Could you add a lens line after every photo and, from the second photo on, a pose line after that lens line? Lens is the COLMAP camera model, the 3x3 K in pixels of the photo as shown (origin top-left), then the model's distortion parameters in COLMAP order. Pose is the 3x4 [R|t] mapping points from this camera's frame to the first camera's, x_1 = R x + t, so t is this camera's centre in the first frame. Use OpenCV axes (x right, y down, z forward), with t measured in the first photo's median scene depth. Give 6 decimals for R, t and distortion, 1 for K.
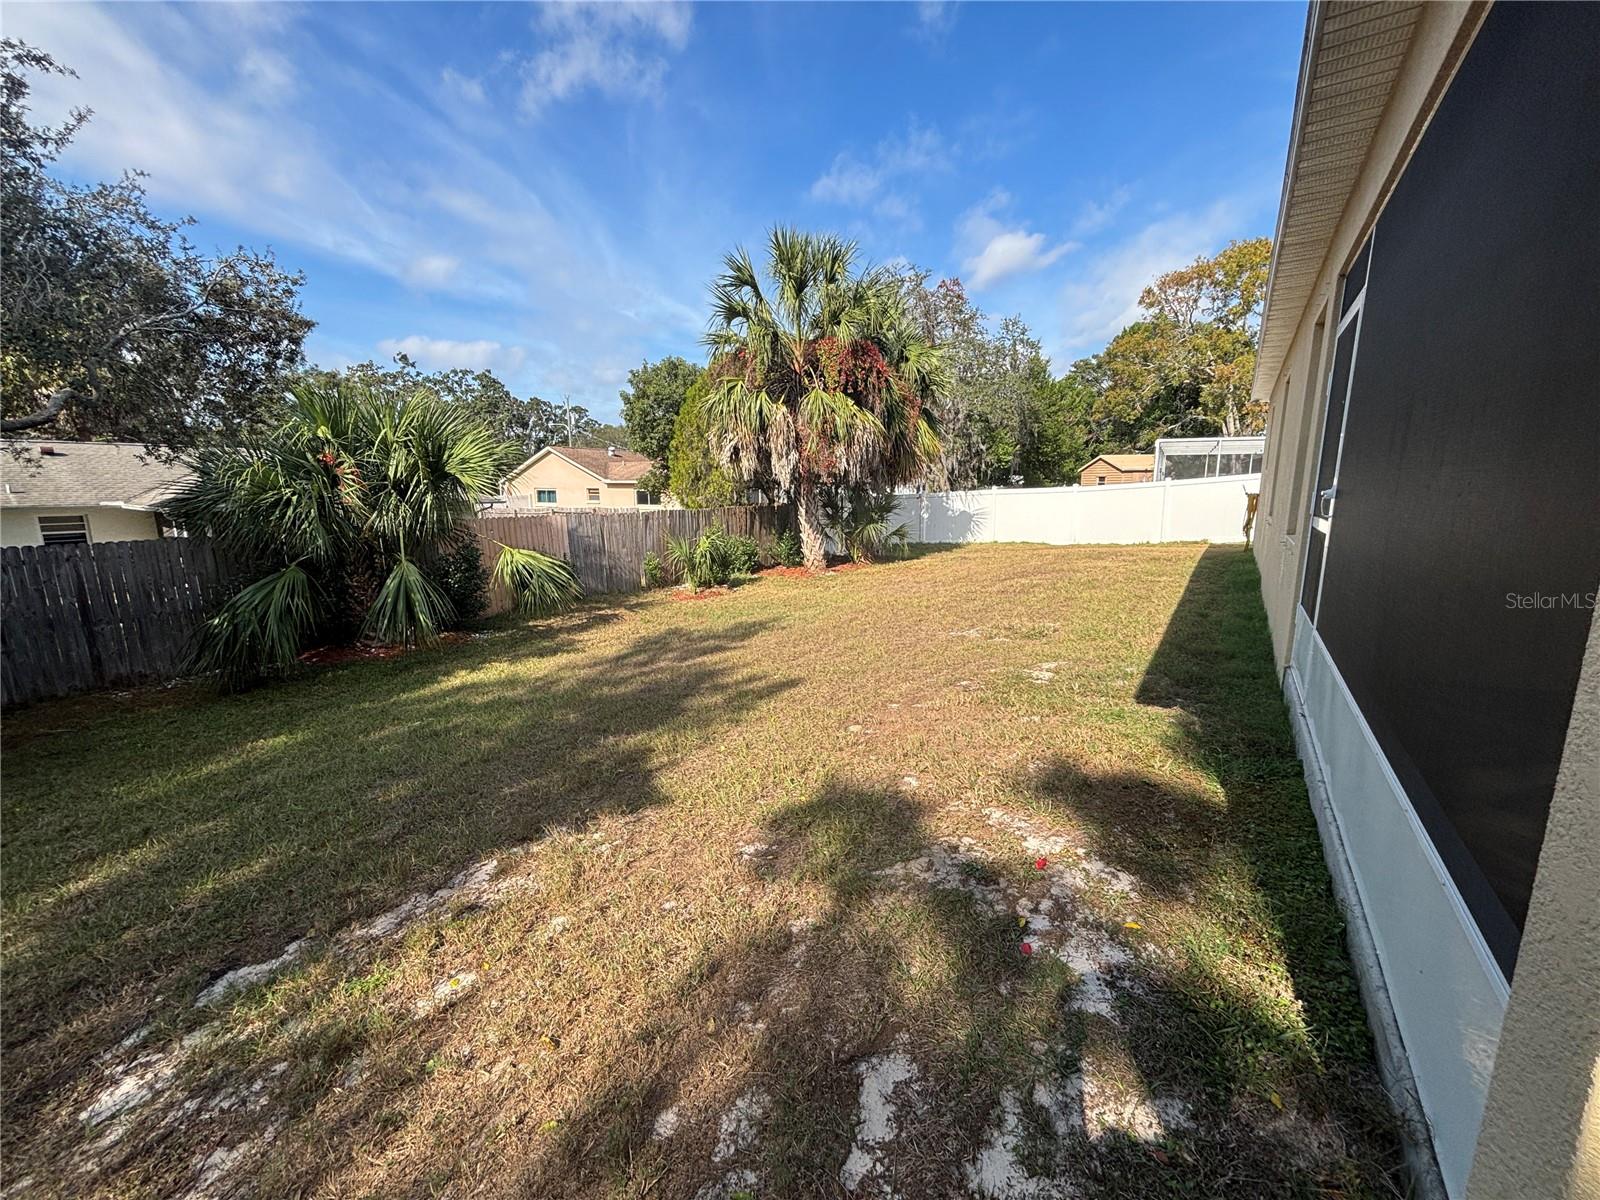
lens RADIAL K [[645.3, 0, 811.3], [0, 645.3, 599.2], [0, 0, 1]] dist [-0.004185, 0.000884]
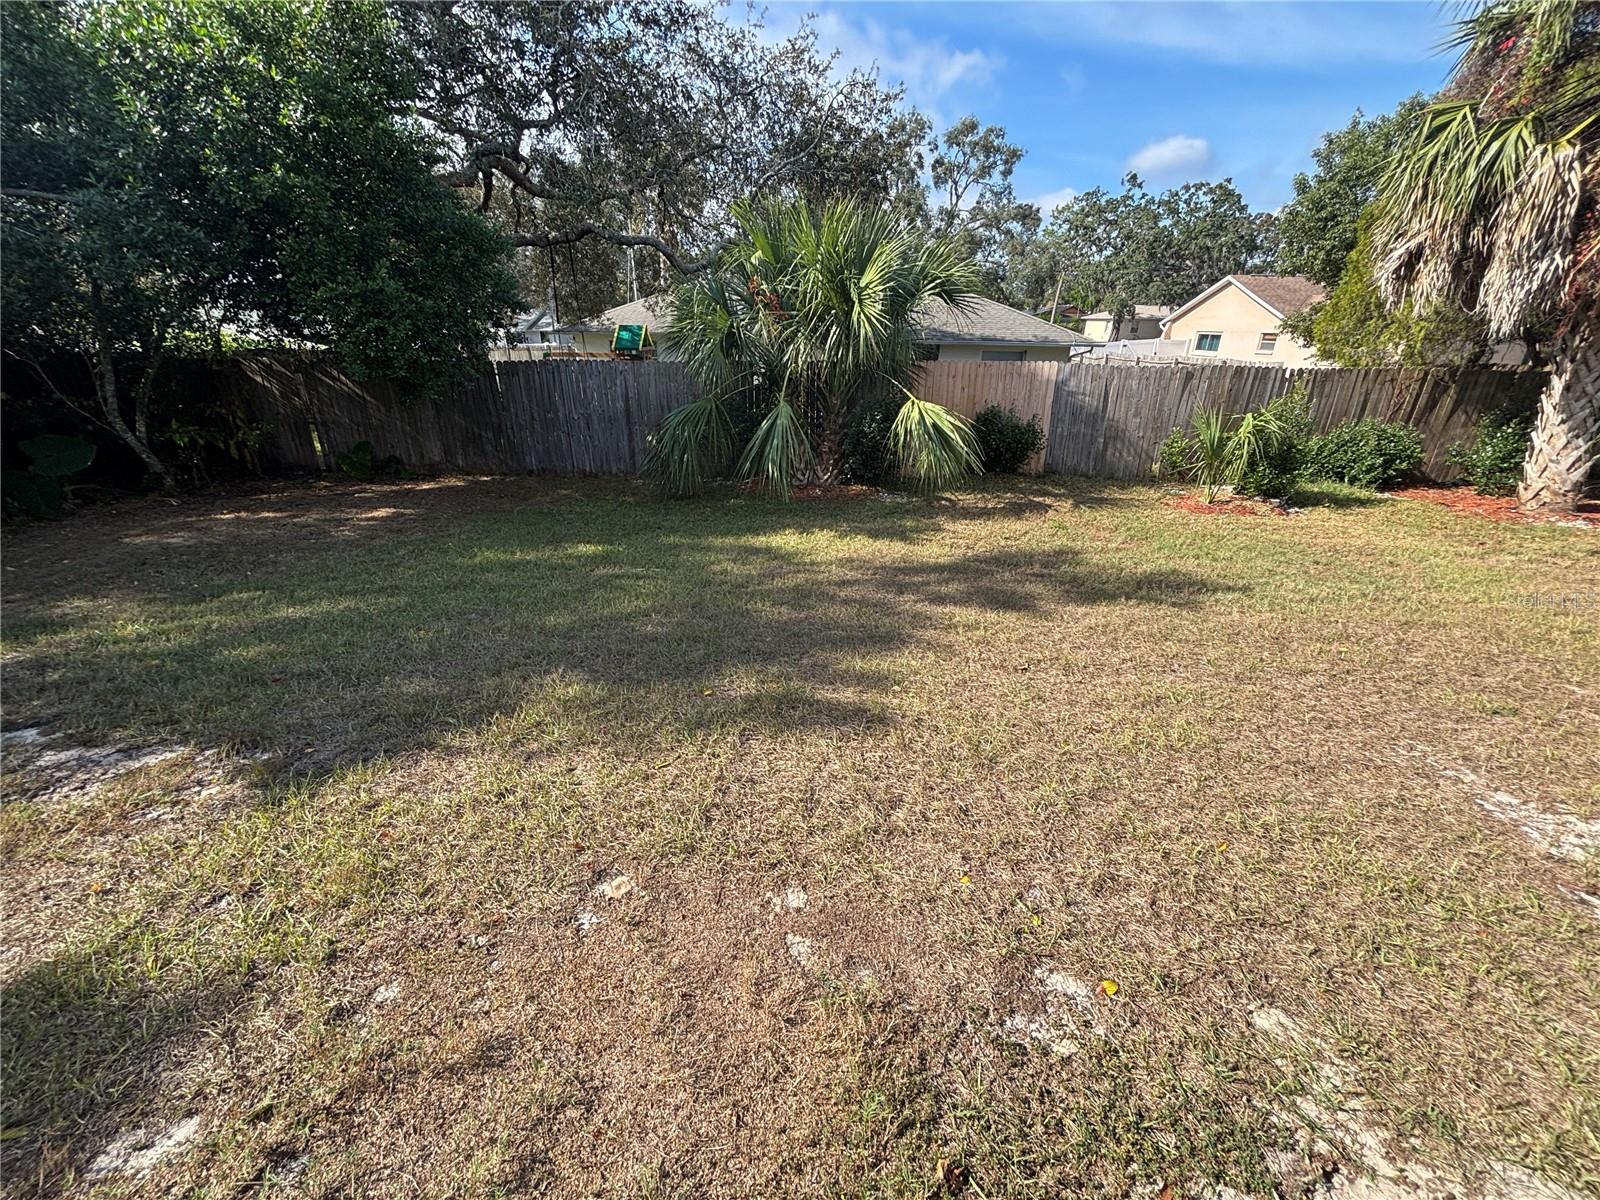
lens RADIAL K [[645.3, 0, 793.9], [0, 645.3, 600.6], [0, 0, 1]] dist [-0.004185, 0.000884]
pose [[0.537093, 0.342660, -0.770789, 0.096064], [-0.160995, 0.938618, 0.305086, -0.034690], [0.828017, -0.039766, 0.559291, 0.210974]]
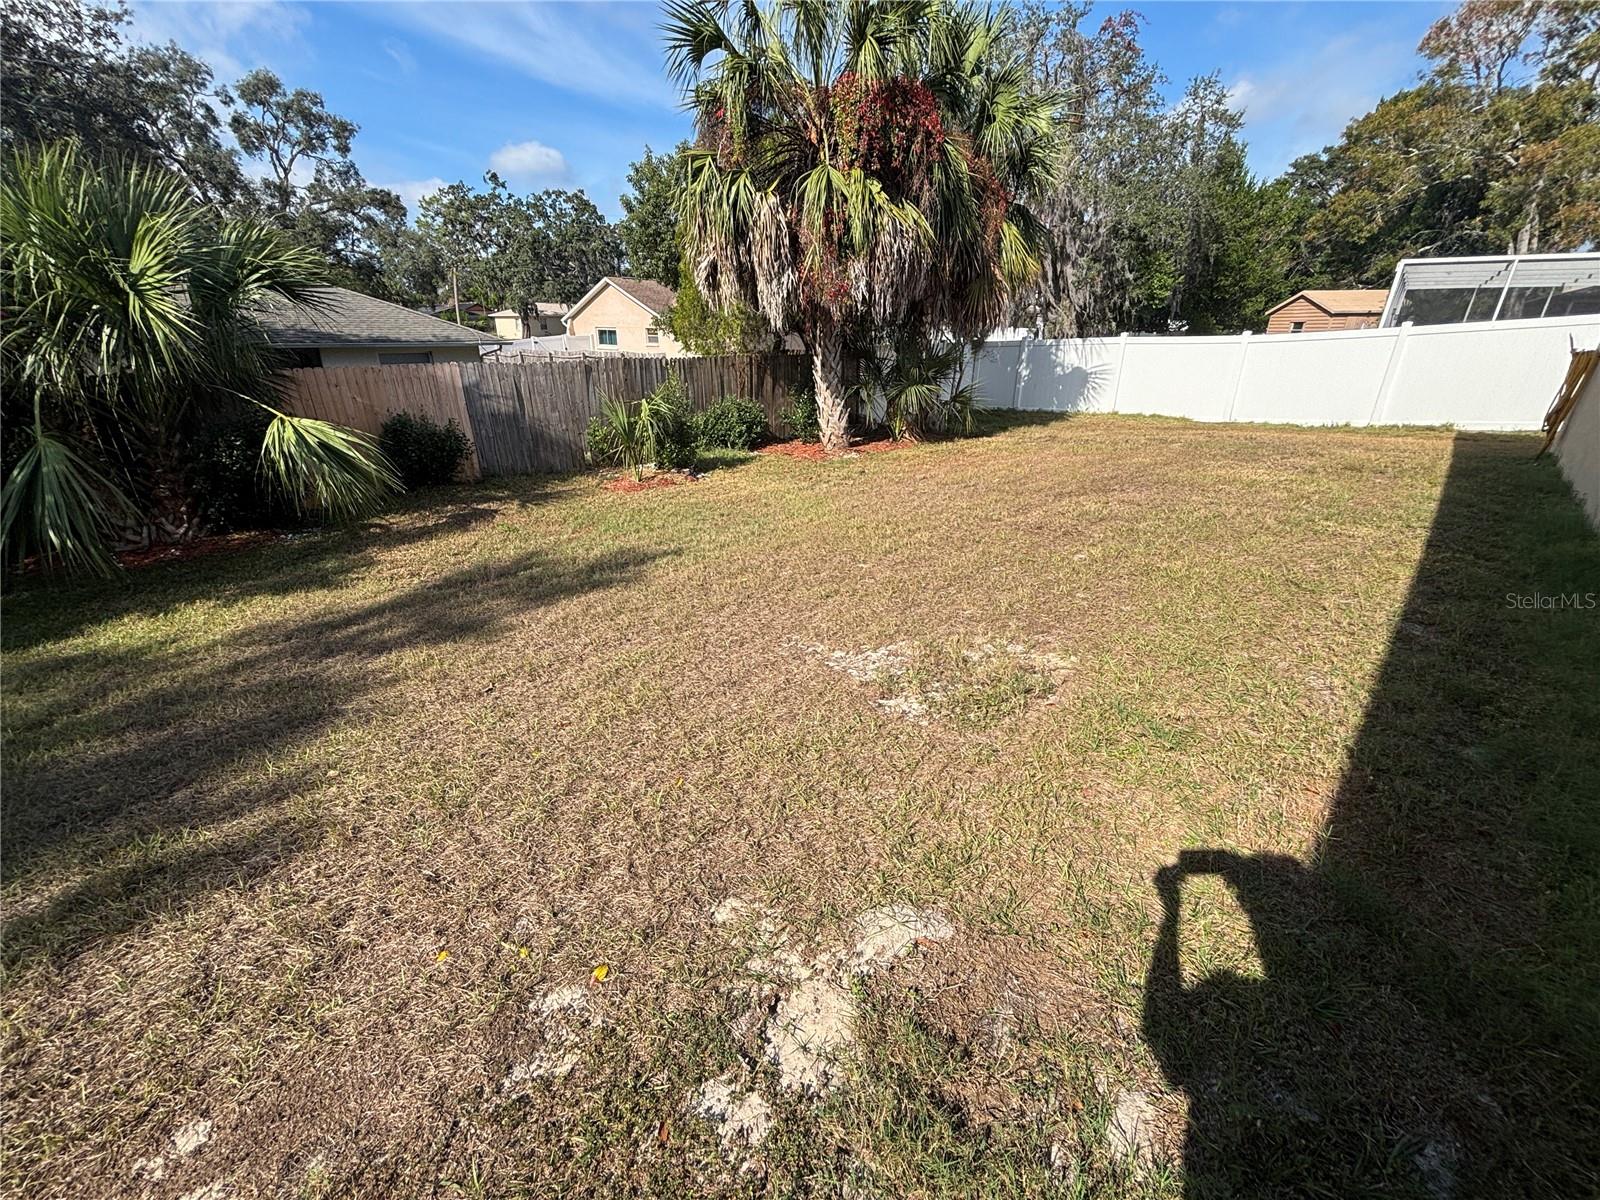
lens RADIAL K [[645.3, 0, 801.5], [0, 645.3, 603.9], [0, 0, 1]] dist [-0.004185, 0.000884]
pose [[0.979416, 0.090456, -0.180448, 0.109386], [-0.047125, 0.971732, 0.231334, -0.037895], [0.196272, -0.218069, 0.955993, 0.224737]]
